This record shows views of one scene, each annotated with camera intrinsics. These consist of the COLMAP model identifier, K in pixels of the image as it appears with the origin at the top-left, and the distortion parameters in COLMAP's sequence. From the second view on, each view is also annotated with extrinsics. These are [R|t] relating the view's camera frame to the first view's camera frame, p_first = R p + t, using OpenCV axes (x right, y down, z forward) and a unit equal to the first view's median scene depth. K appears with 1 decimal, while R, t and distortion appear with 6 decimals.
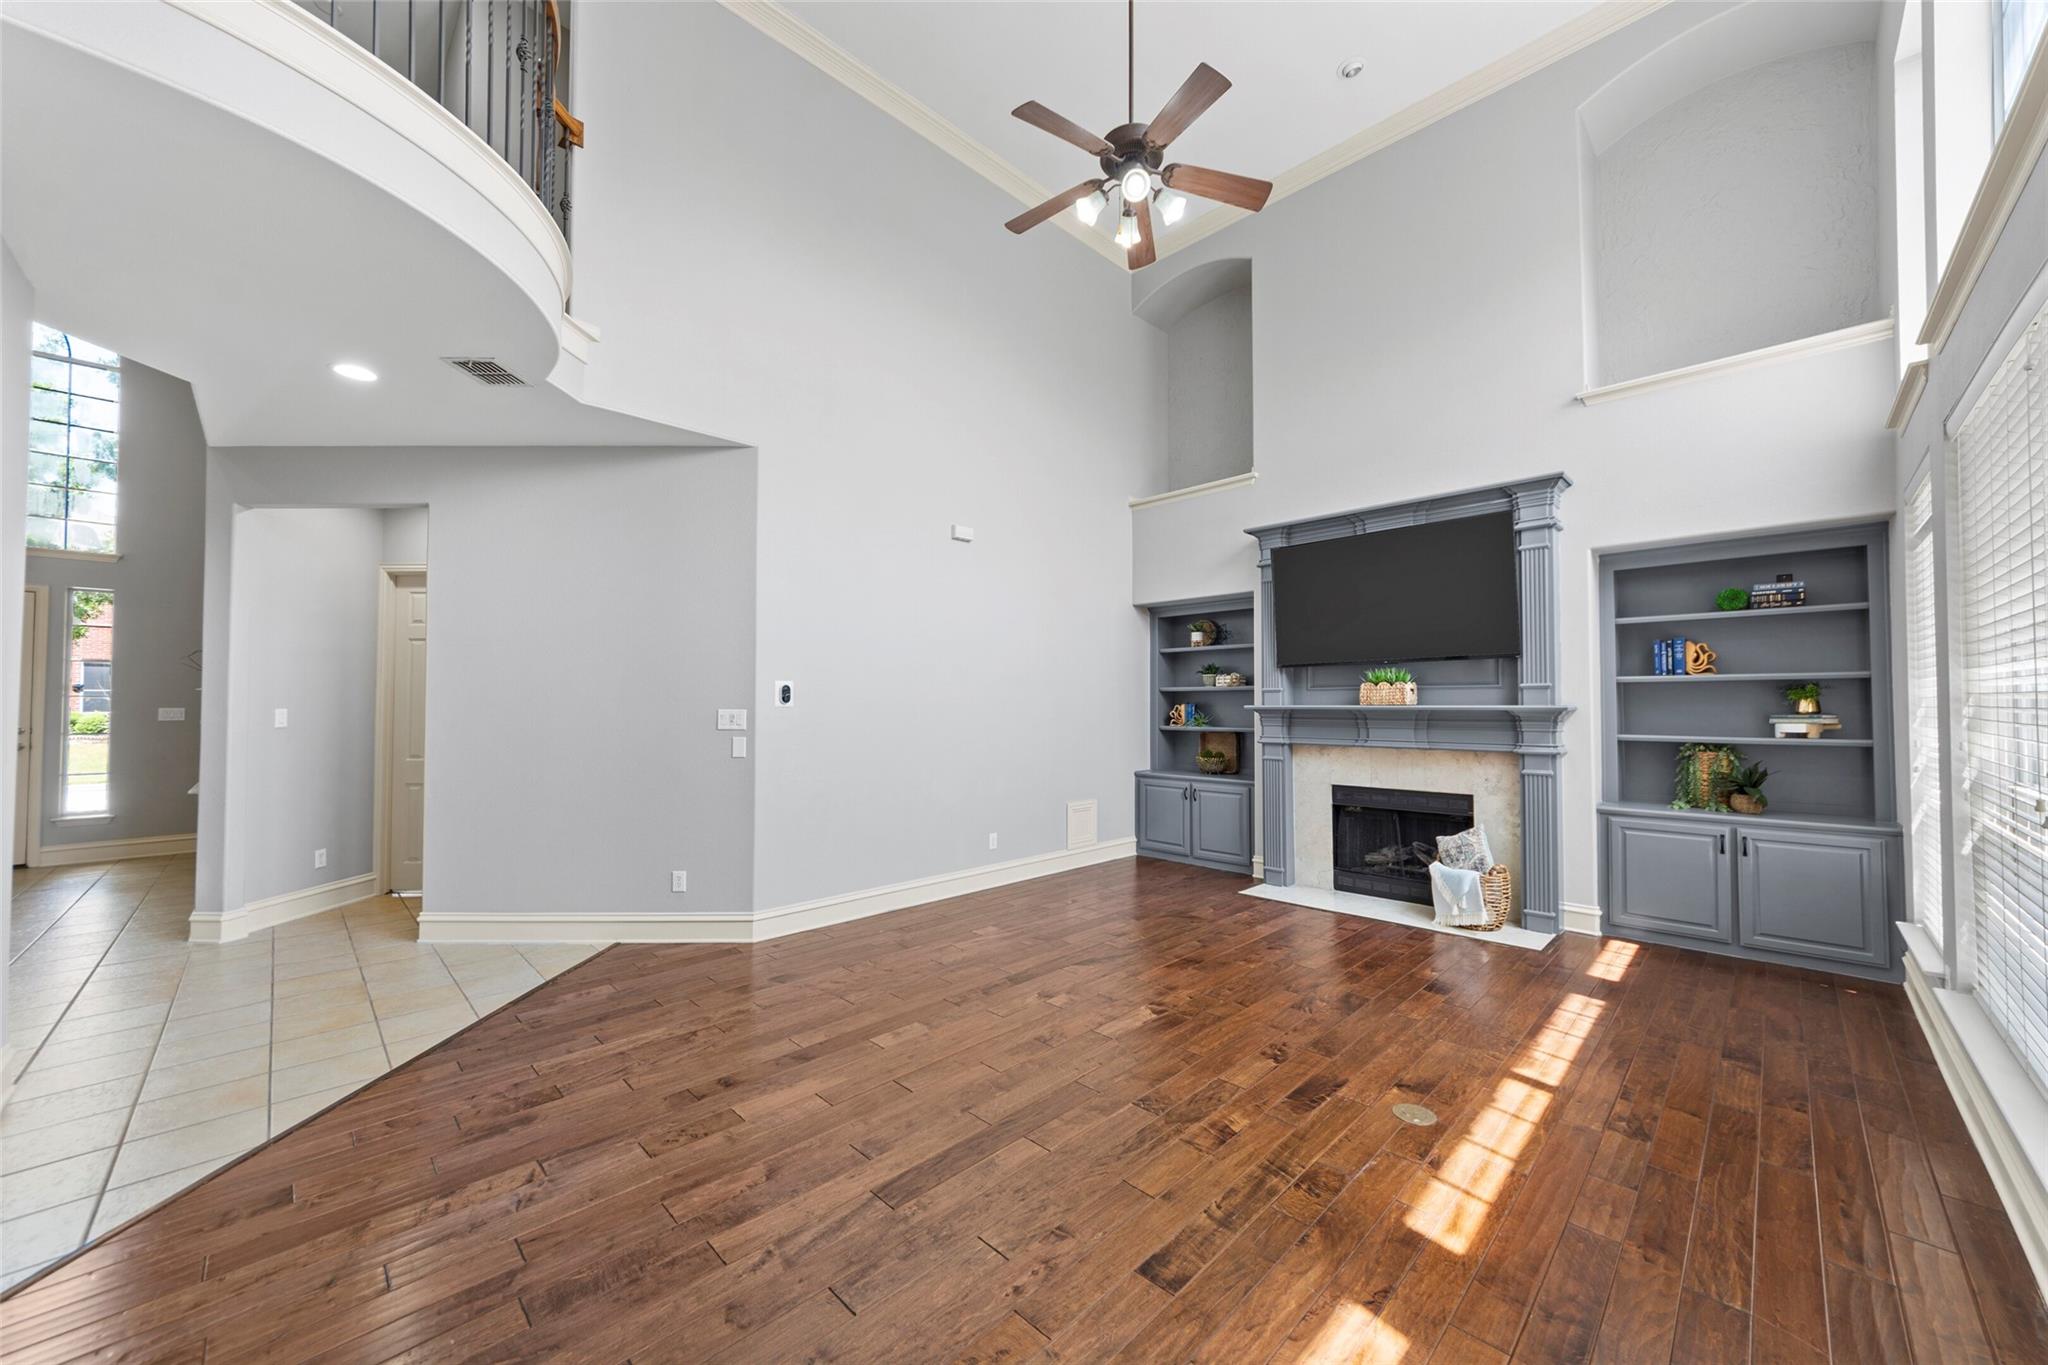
lens RADIAL K [[737.9, 0, 1035.7], [0, 737.9, 698.4], [0, 0, 1]] dist [-0.000280, 0.000089]
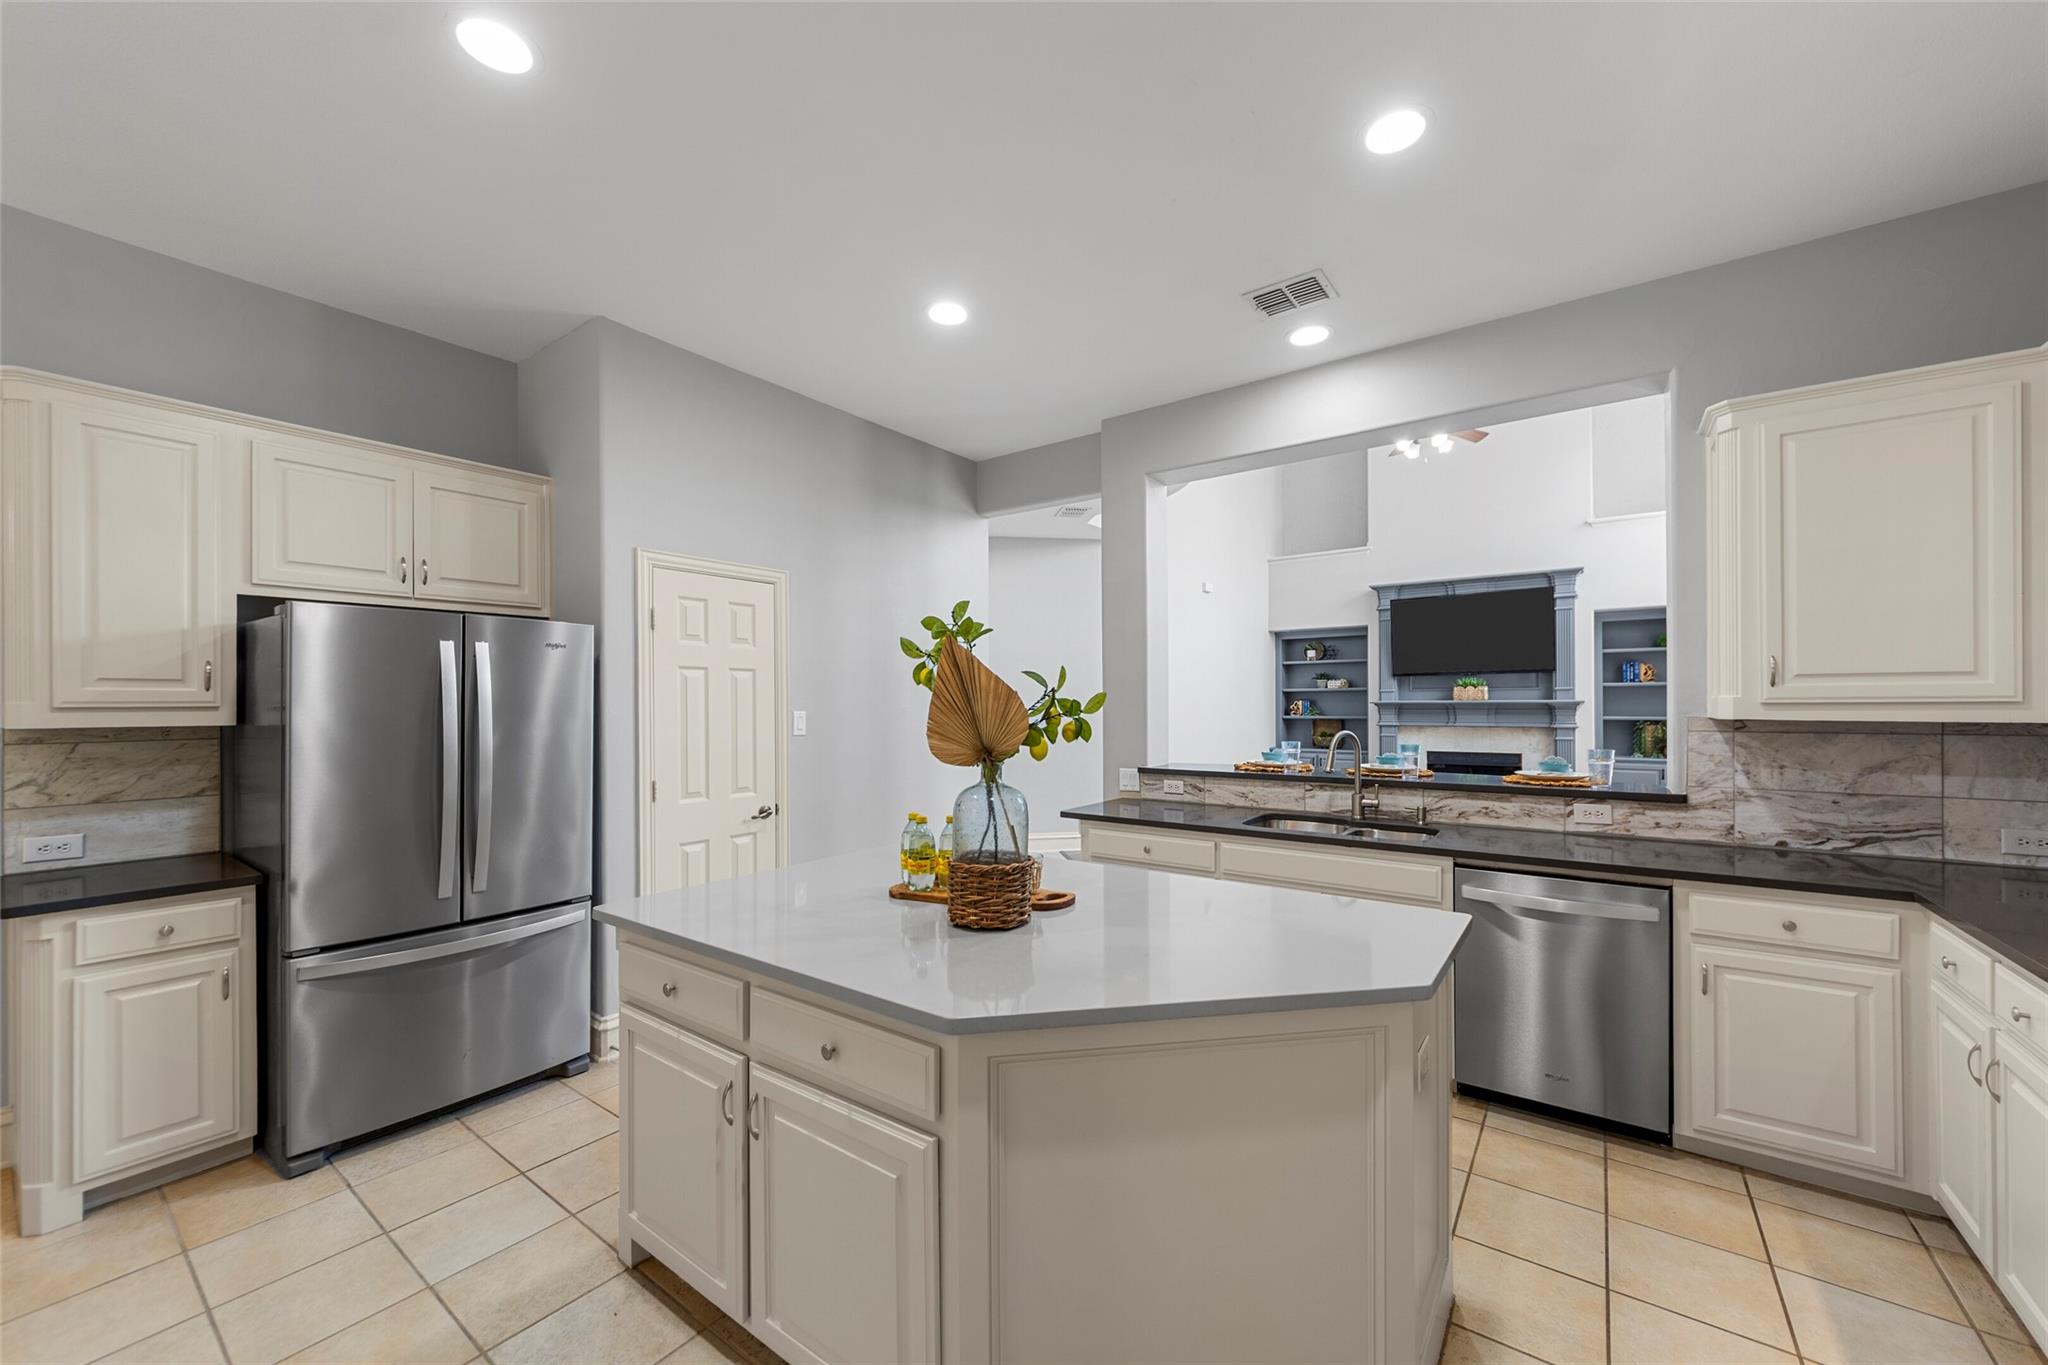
lens RADIAL K [[767.4, 0, 1021.9], [0, 767.4, 704.1], [0, 0, 1]] dist [-0.002001, -0.000141]
pose [[0.990086, -0.005532, 0.140352, -0.758213], [0.004135, 0.999939, 0.010247, -0.003786], [-0.140400, -0.009566, 0.990049, -0.549840]]
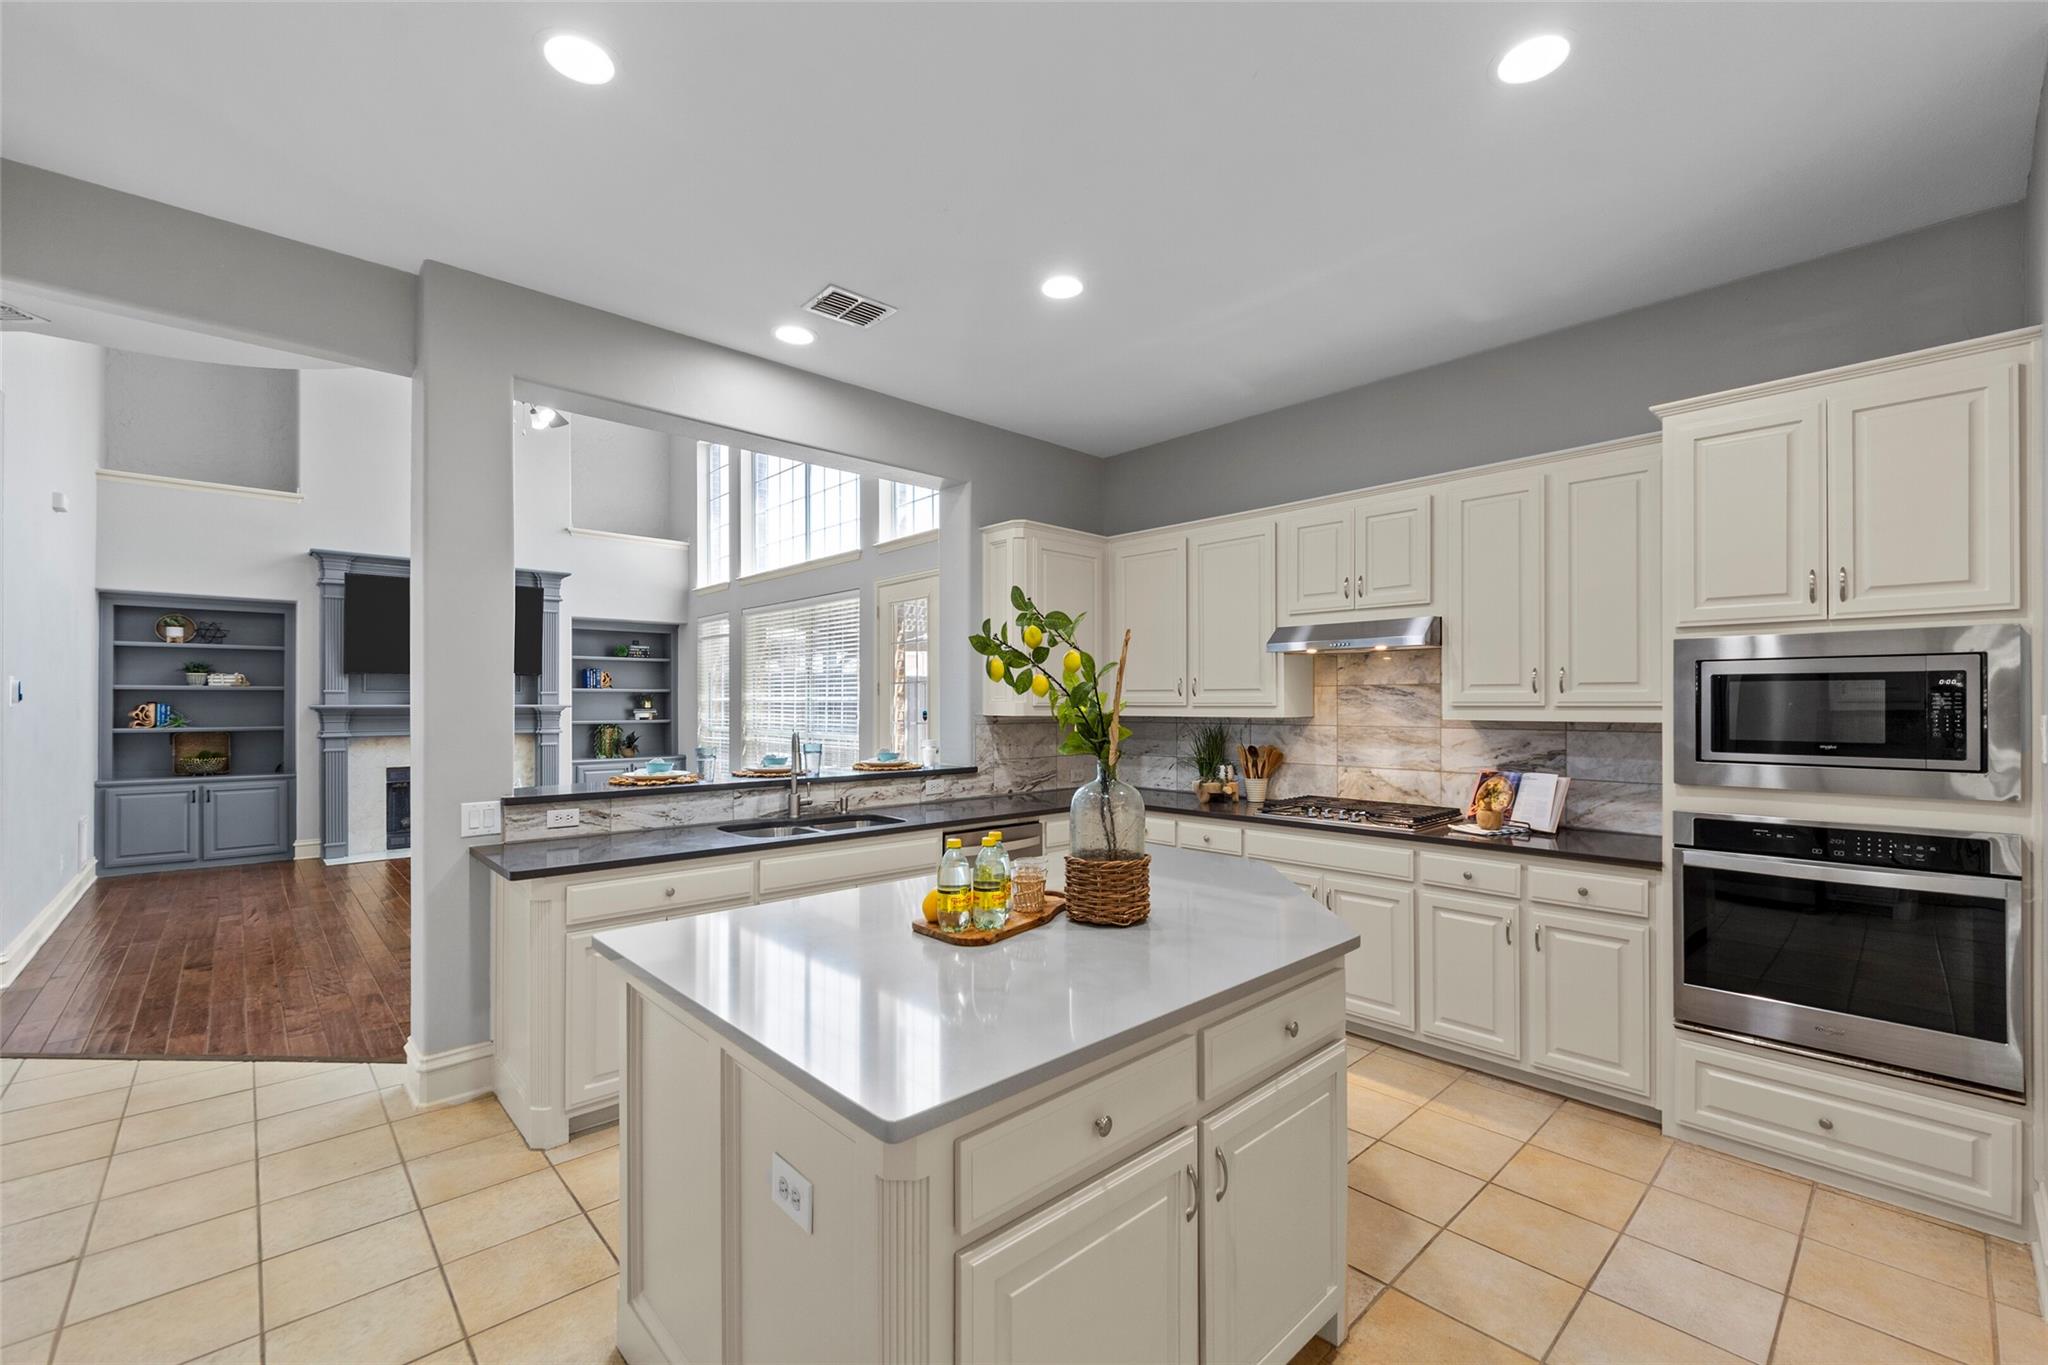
lens RADIAL K [[847.3, 0, 1040.1], [0, 847.3, 701.9], [0, 0, 1]] dist [-0.005192, -0.001051]
pose [[0.040593, 0.002968, 0.999171, -1.108970], [-0.006968, 0.999972, -0.002687, 0.000743], [-0.999151, -0.006853, 0.040612, -0.191627]]
